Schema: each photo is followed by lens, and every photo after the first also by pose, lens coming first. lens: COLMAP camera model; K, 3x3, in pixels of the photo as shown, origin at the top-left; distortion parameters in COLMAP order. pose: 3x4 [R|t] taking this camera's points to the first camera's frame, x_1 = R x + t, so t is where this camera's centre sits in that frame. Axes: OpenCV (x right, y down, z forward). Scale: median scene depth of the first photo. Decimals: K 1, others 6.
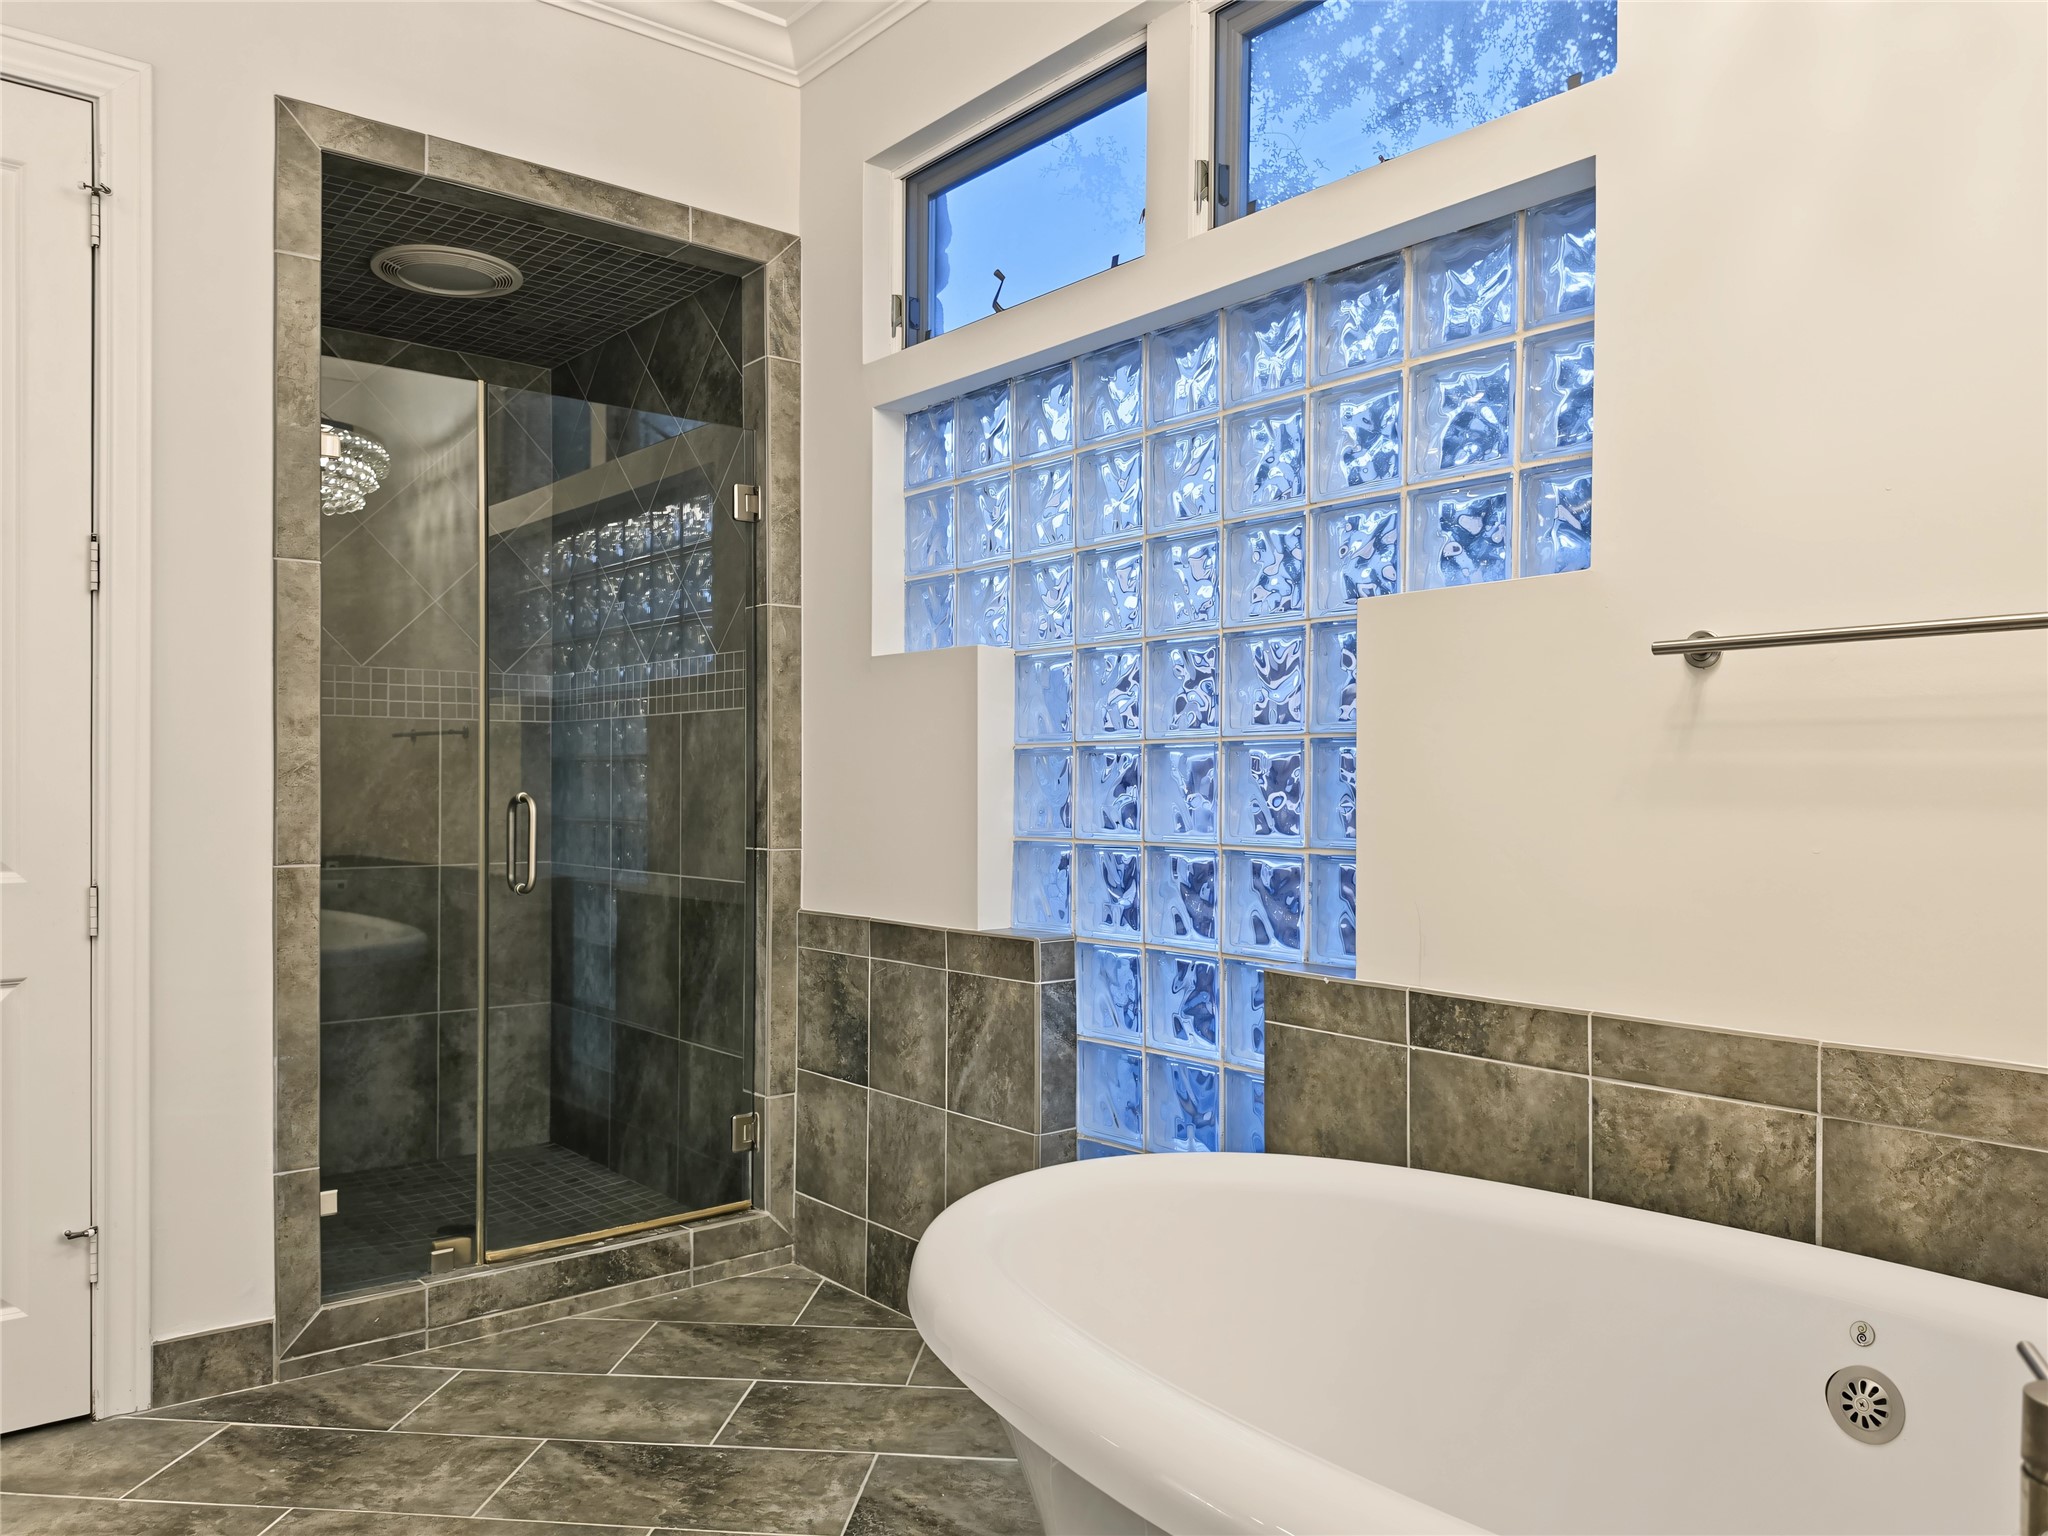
lens RADIAL K [[1493.4, 0, 1023.9], [0, 1493.4, 752.9], [0, 0, 1]] dist [0.118522, -0.158292]
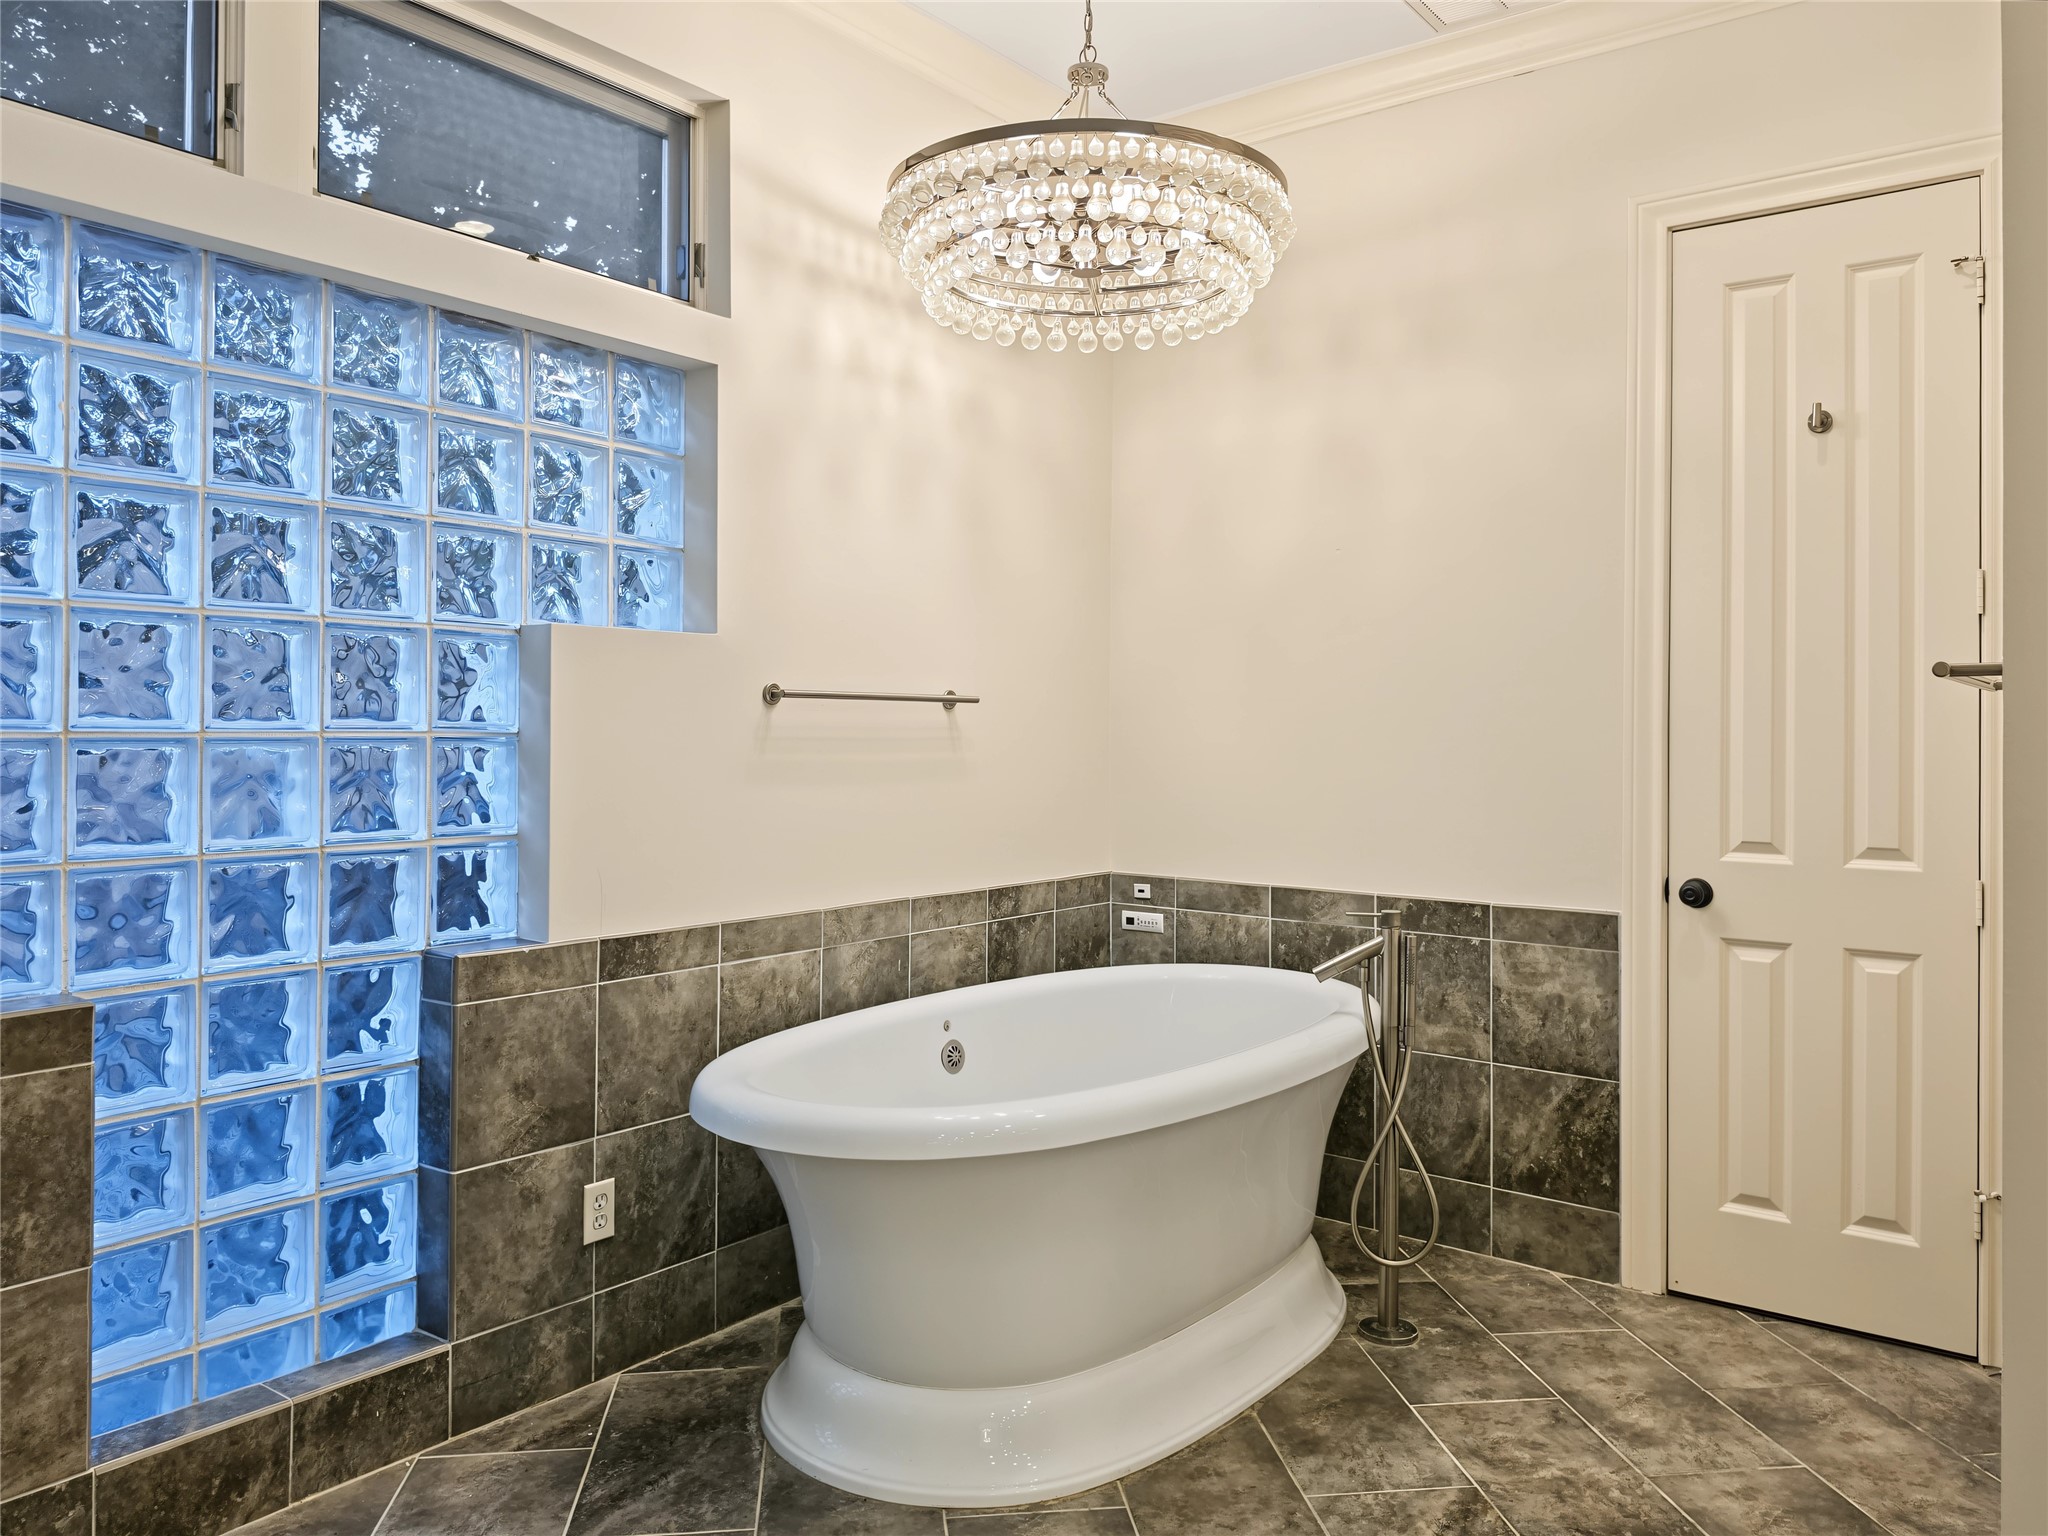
lens RADIAL K [[1493.4, 0, 1023.9], [0, 1493.4, 752.9], [0, 0, 1]] dist [0.118522, -0.158292]
pose [[-0.170160, -0.005376, 0.985402, -1.073596], [-0.003028, 0.999983, 0.004932, -0.006963], [-0.985412, -0.002144, -0.170173, 0.879391]]
